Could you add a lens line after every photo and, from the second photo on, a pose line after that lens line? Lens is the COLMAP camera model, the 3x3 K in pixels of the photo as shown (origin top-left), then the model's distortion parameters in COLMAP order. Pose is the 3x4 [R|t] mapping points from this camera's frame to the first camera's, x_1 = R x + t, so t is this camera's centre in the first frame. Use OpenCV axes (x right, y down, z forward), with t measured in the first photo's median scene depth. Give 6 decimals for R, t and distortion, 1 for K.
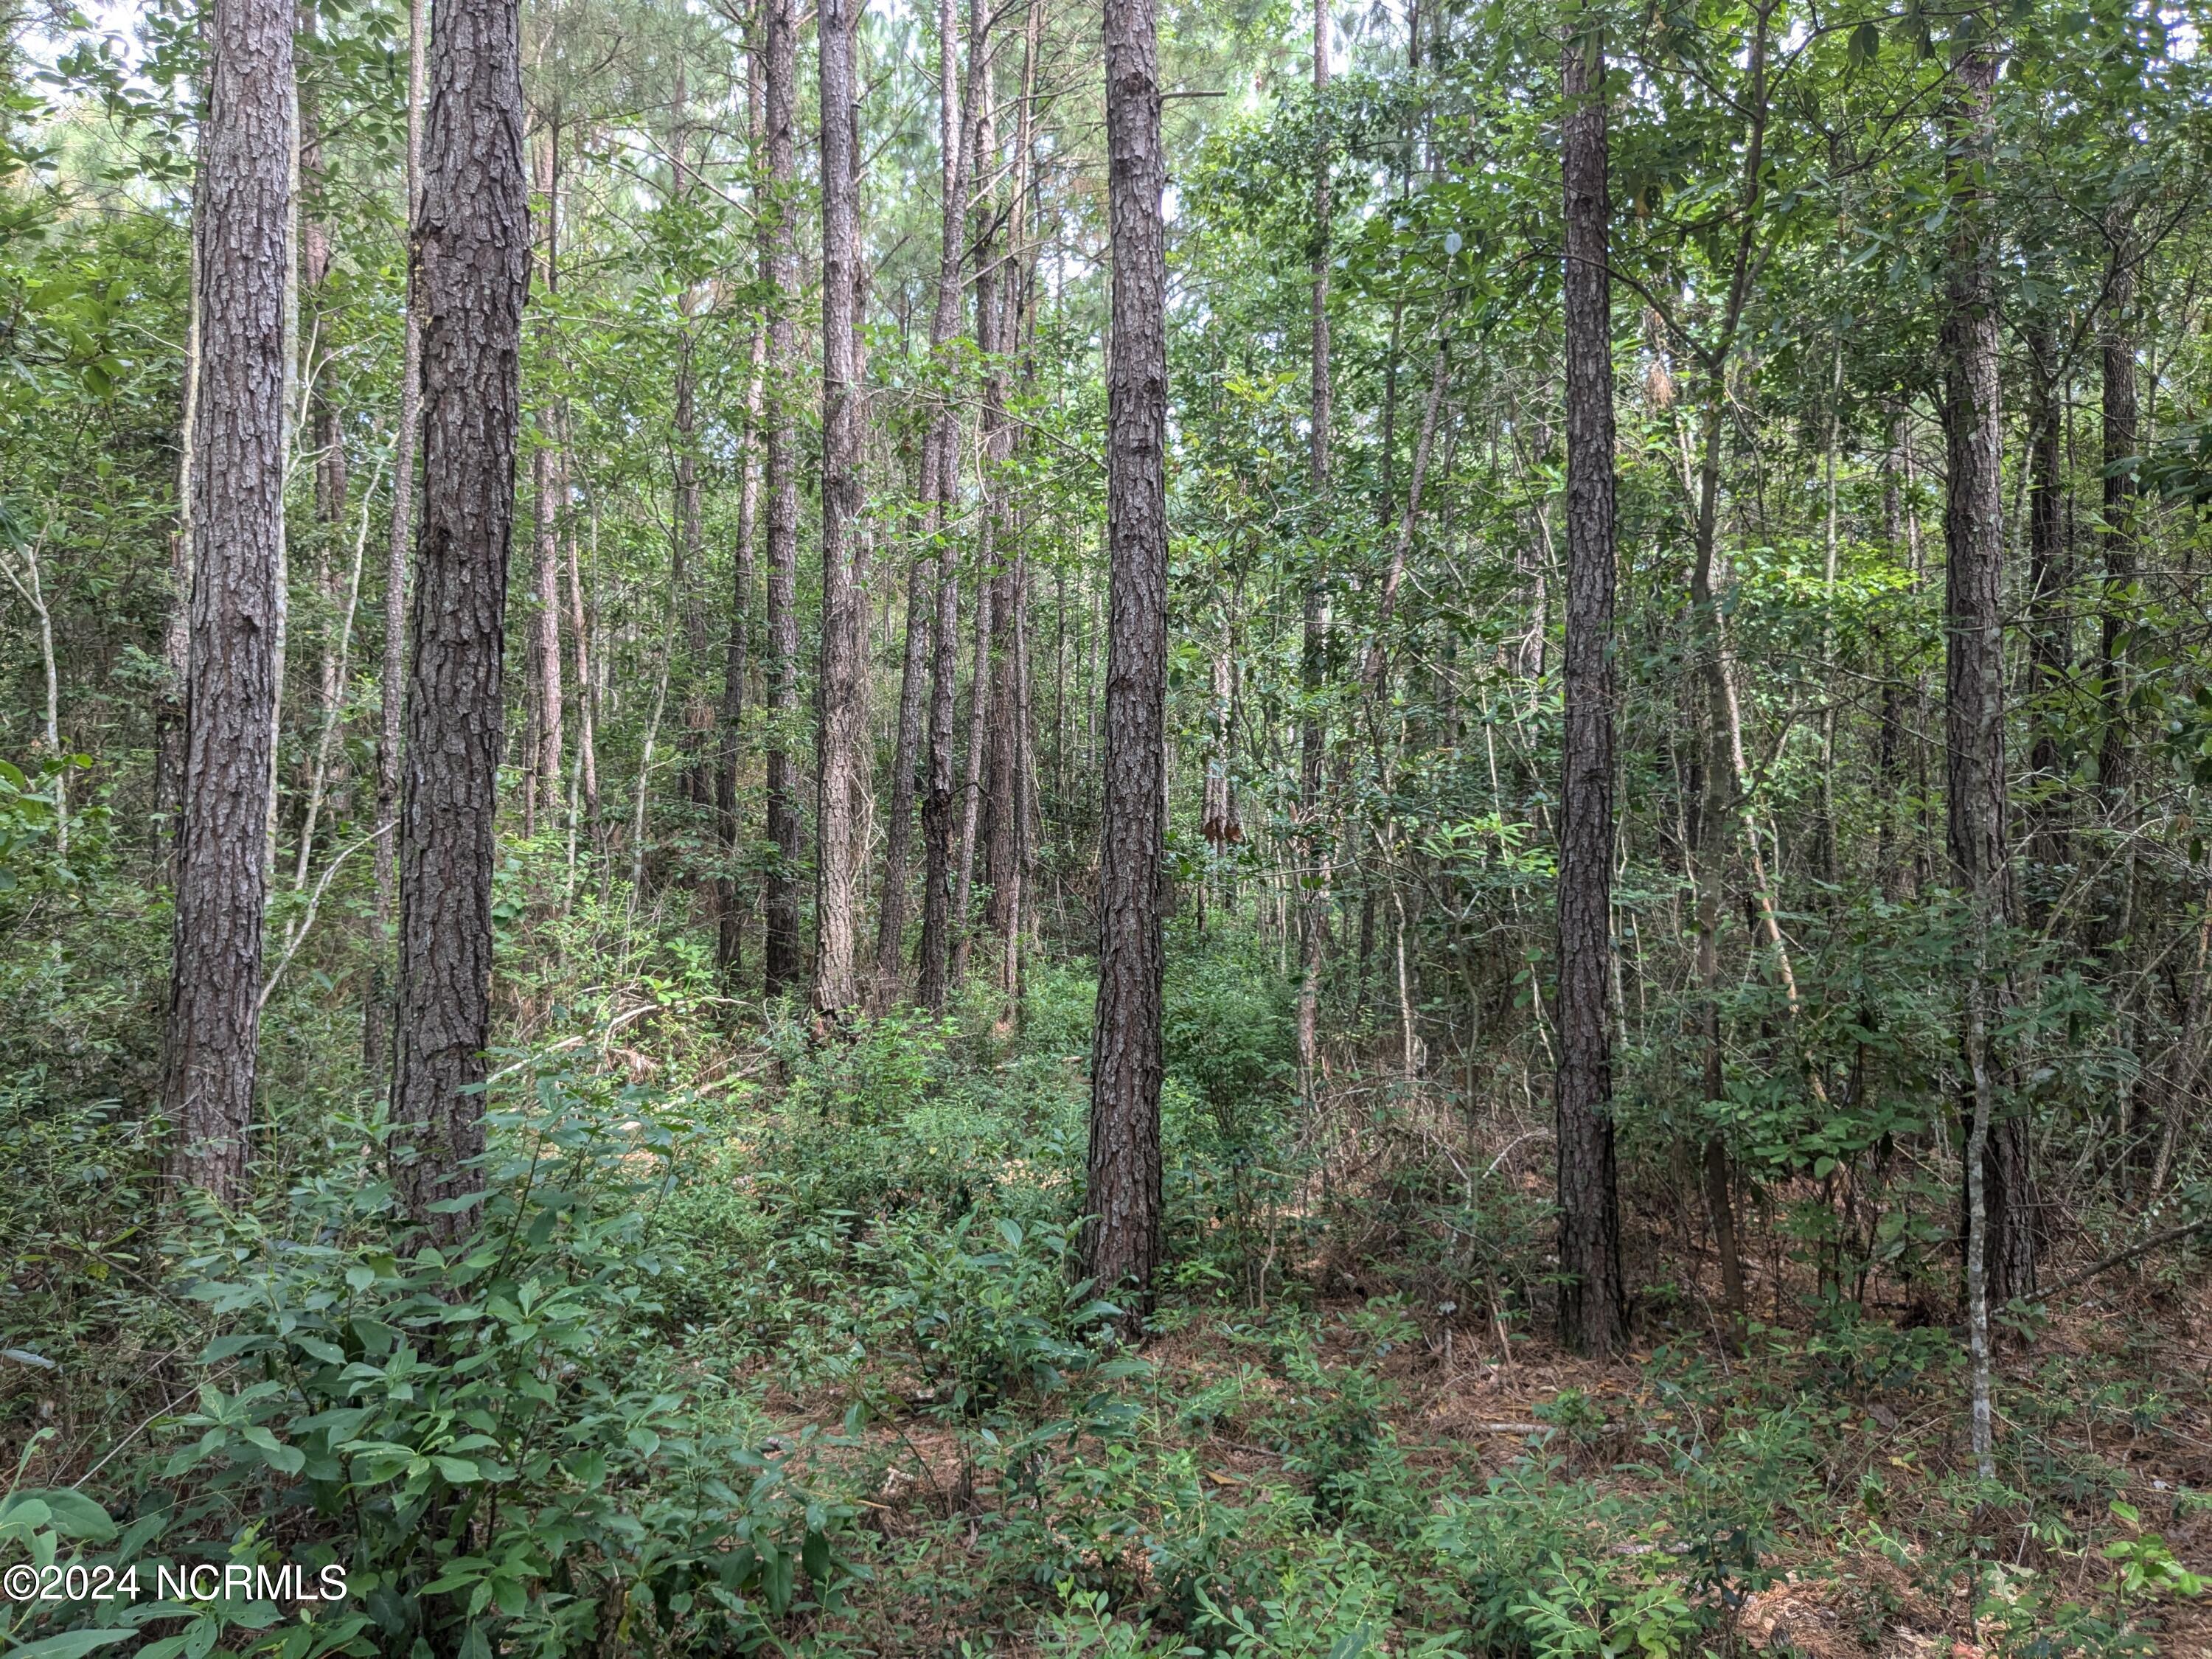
lens RADIAL K [[1760.7, 0, 1106.0], [0, 1760.7, 829.5], [0, 0, 1]] dist [0.040675, -0.090932]
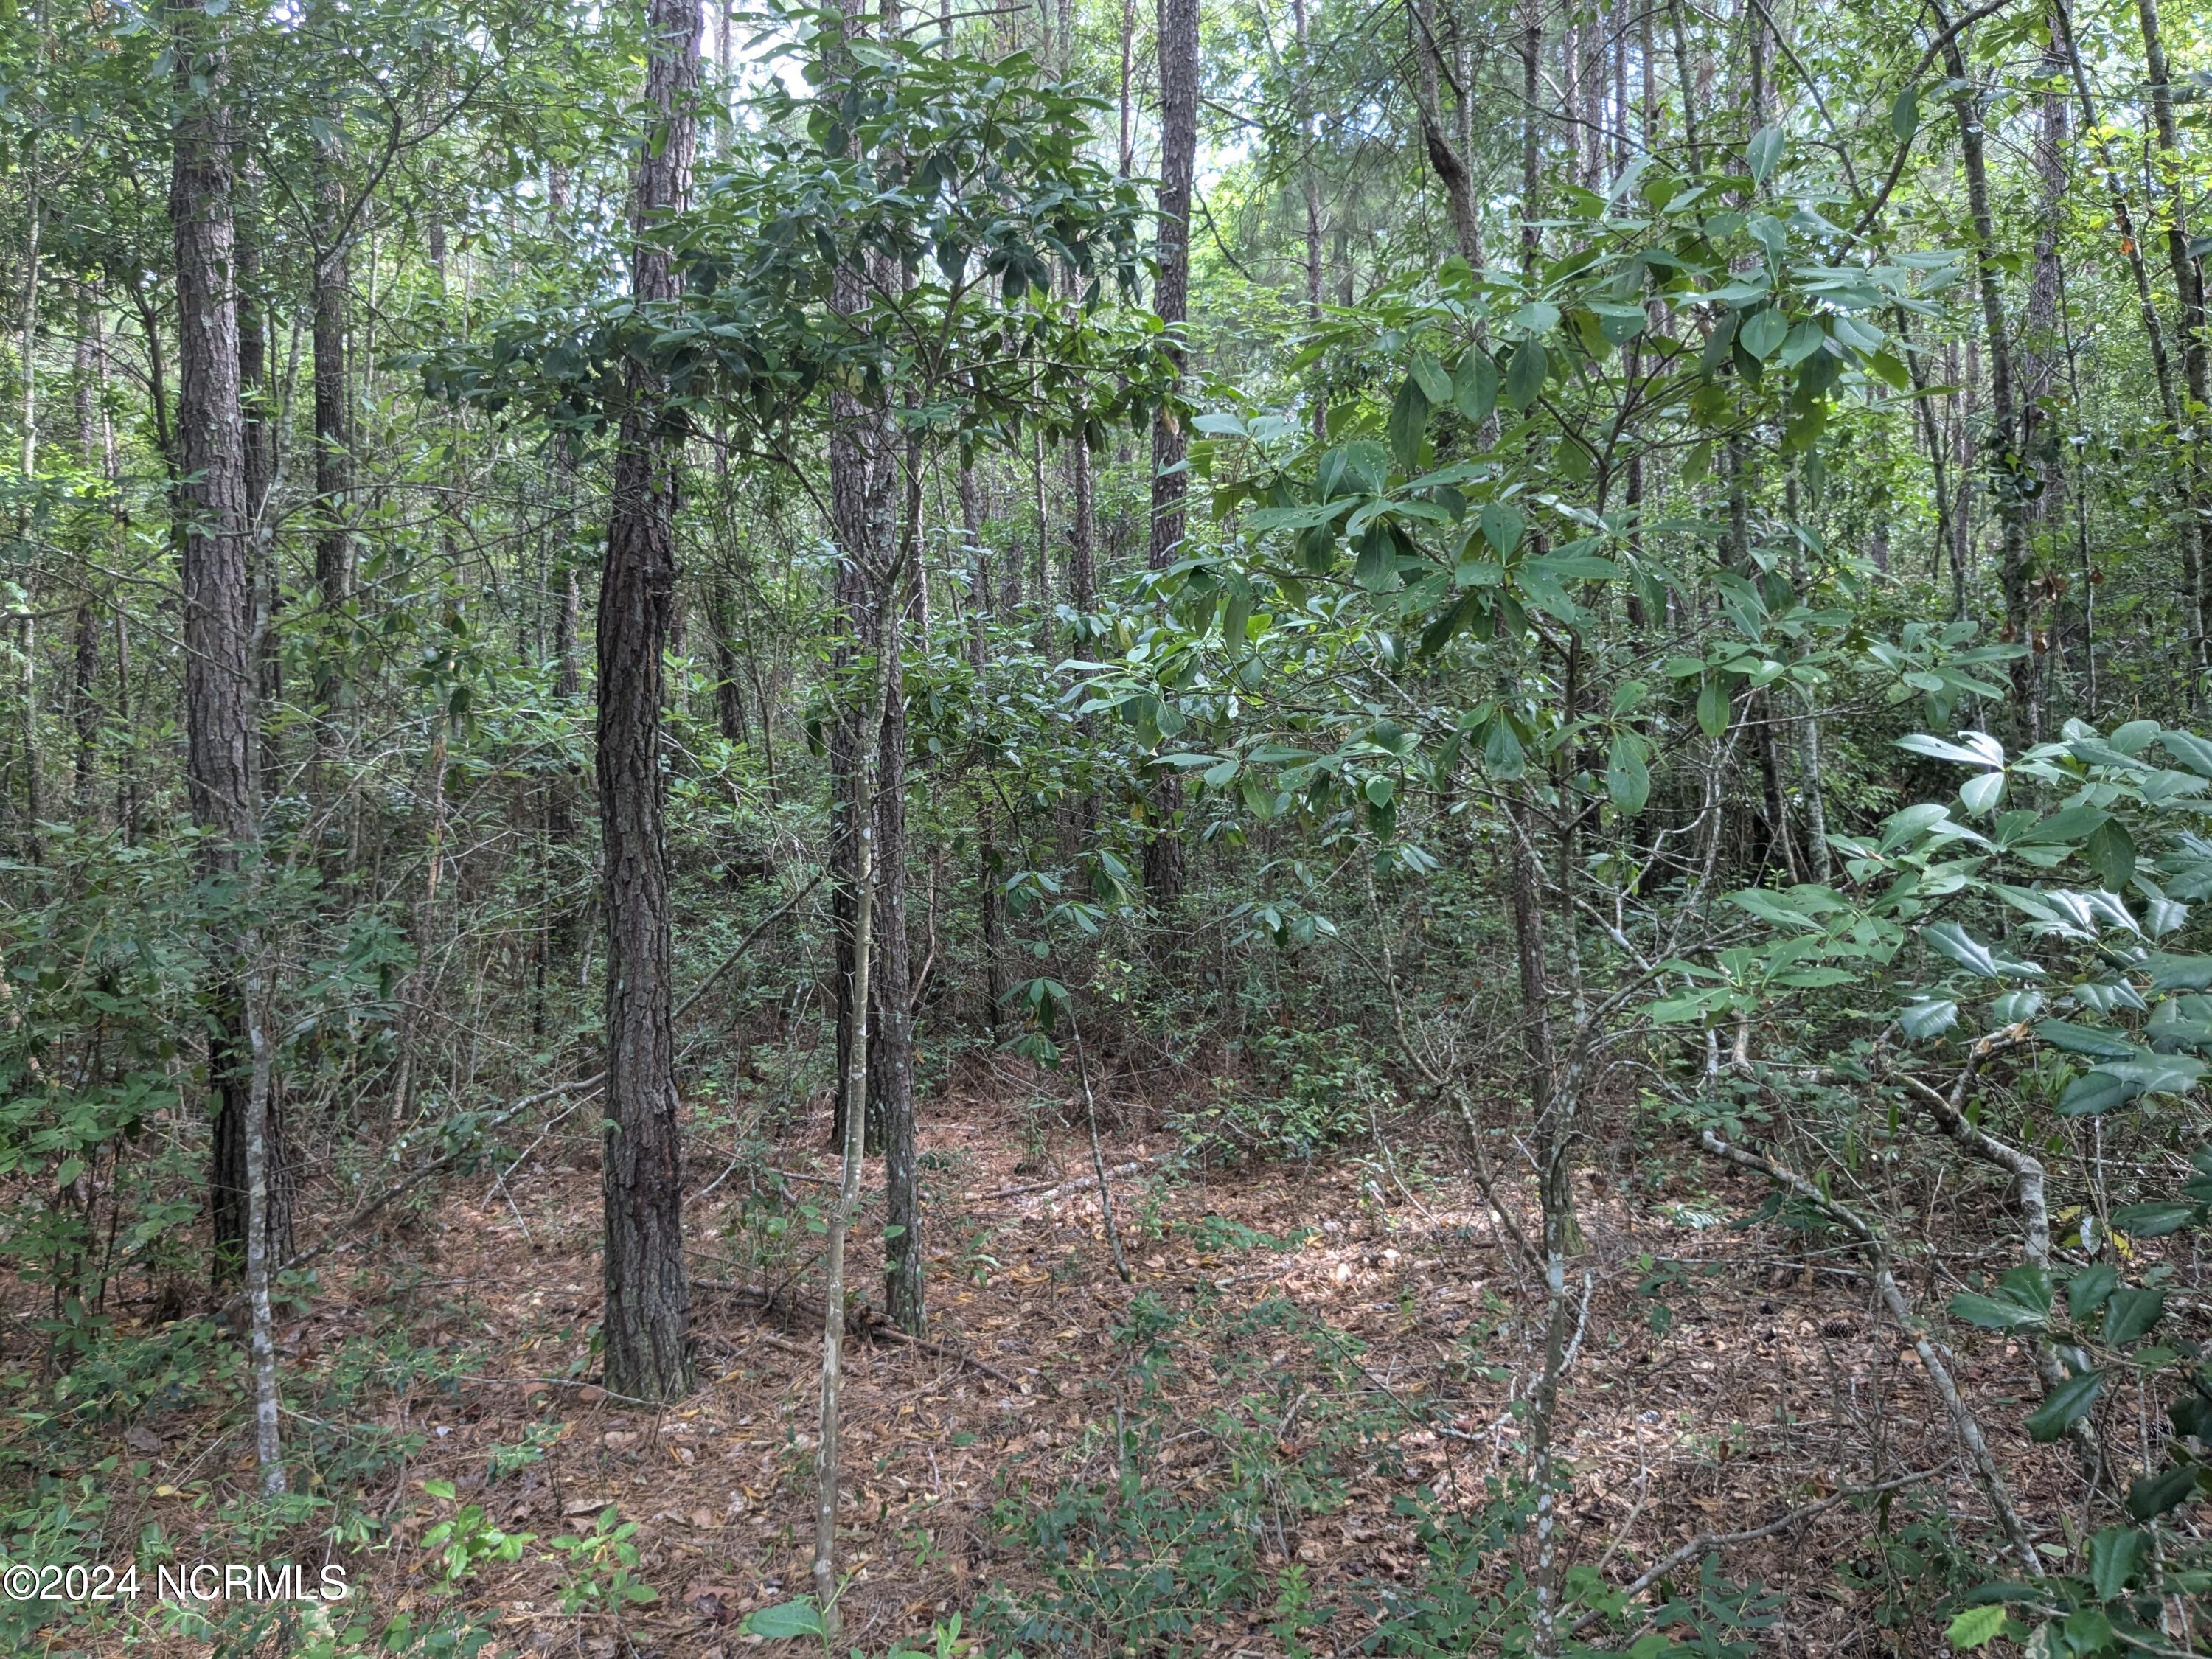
lens RADIAL K [[1760.7, 0, 1106.0], [0, 1760.7, 829.5], [0, 0, 1]] dist [0.040675, -0.090932]
pose [[0.584026, -0.029010, 0.811217, 0.021422], [-0.000322, 0.999353, 0.035970, 0.002850], [-0.811735, -0.021269, 0.583638, 0.103391]]
